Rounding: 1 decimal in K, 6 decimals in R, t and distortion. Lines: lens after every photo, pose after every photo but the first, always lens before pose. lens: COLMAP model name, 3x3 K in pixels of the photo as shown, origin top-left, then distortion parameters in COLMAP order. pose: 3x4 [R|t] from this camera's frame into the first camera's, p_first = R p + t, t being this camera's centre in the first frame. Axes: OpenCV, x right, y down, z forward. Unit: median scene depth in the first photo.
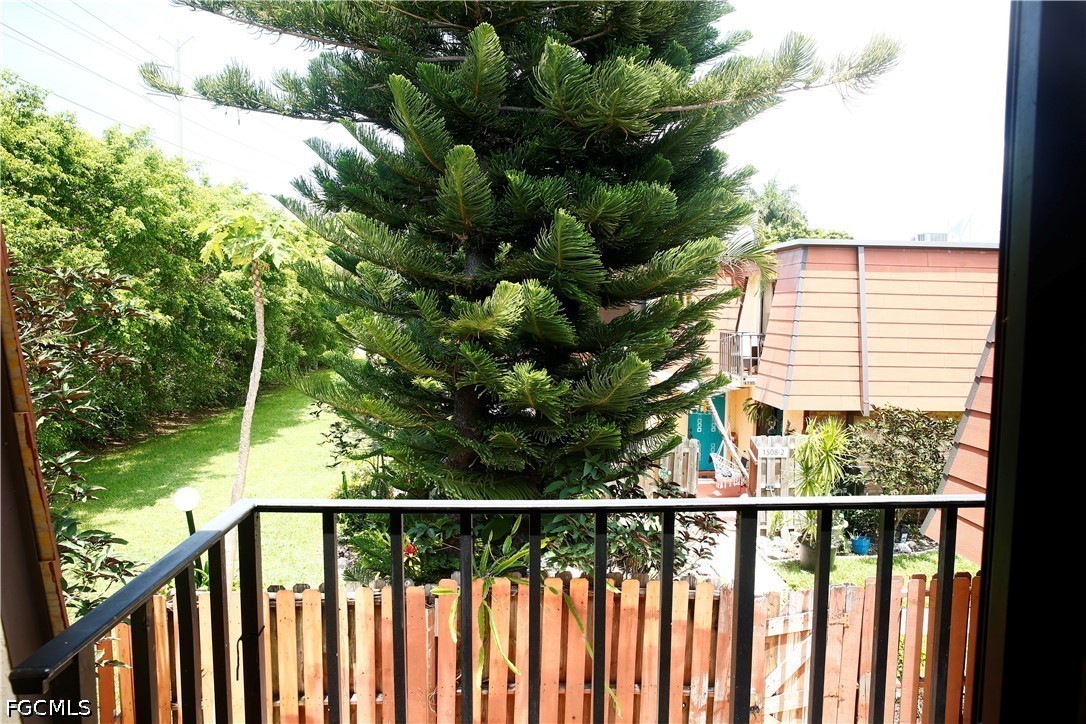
lens RADIAL K [[738.0, 0, 543.6], [0, 738.0, 364.6], [0, 0, 1]] dist [-0.106813, 0.081513]
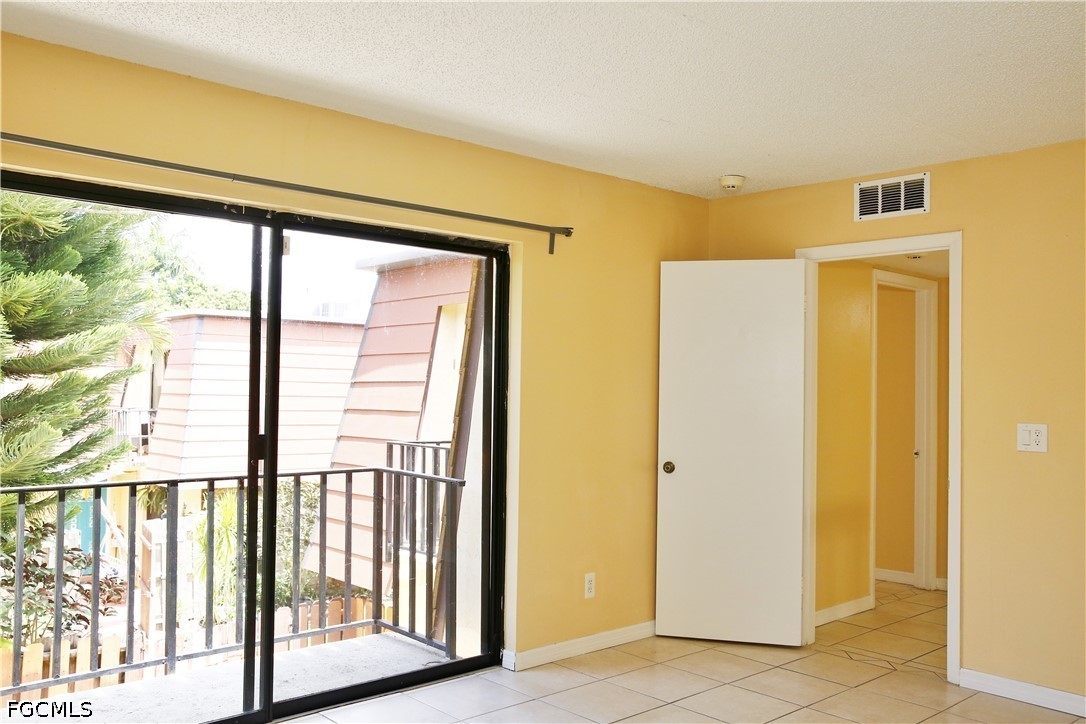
lens RADIAL K [[931.9, 0, 544.7], [0, 931.9, 366.4], [0, 0, 1]] dist [-0.055302, 0.099004]
pose [[0.766140, 0.017887, 0.642425, -0.071095], [0.041105, 0.996202, -0.076758, 0.013552], [-0.641358, 0.085215, 0.762495, -0.201058]]
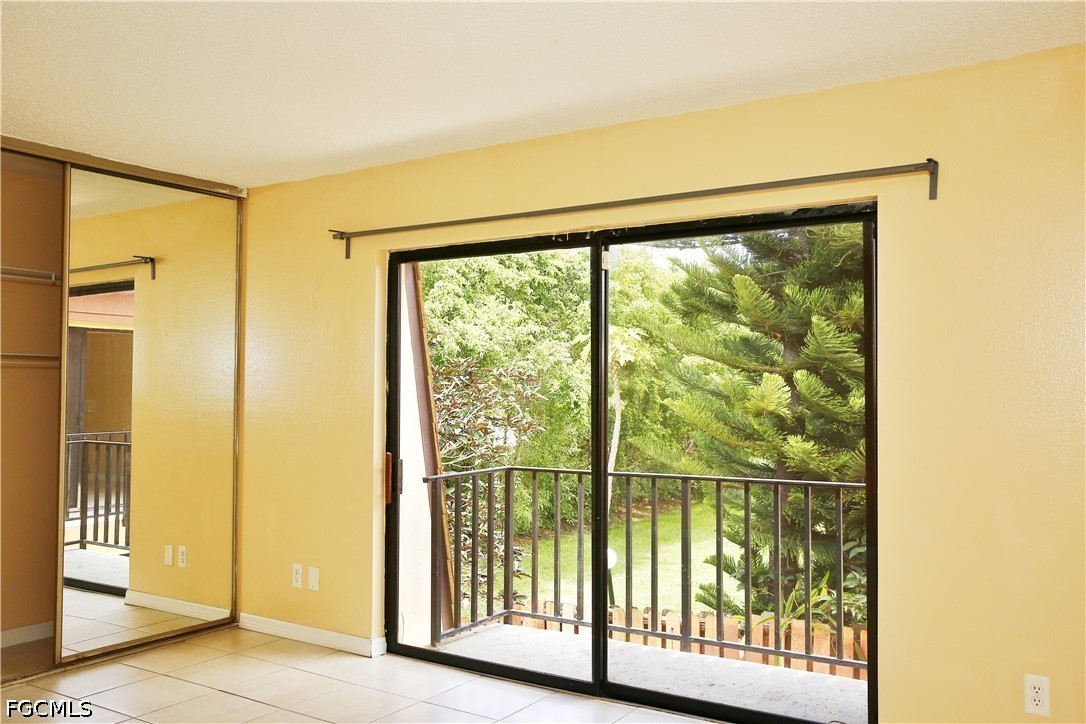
lens RADIAL K [[914.9, 0, 546.3], [0, 914.9, 361.2], [0, 0, 1]] dist [-0.125647, 0.151418]
pose [[0.819950, -0.026233, -0.571834, 0.184792], [-0.037841, 0.994280, -0.099874, 0.015295], [0.571183, 0.103531, 0.814268, -0.190190]]
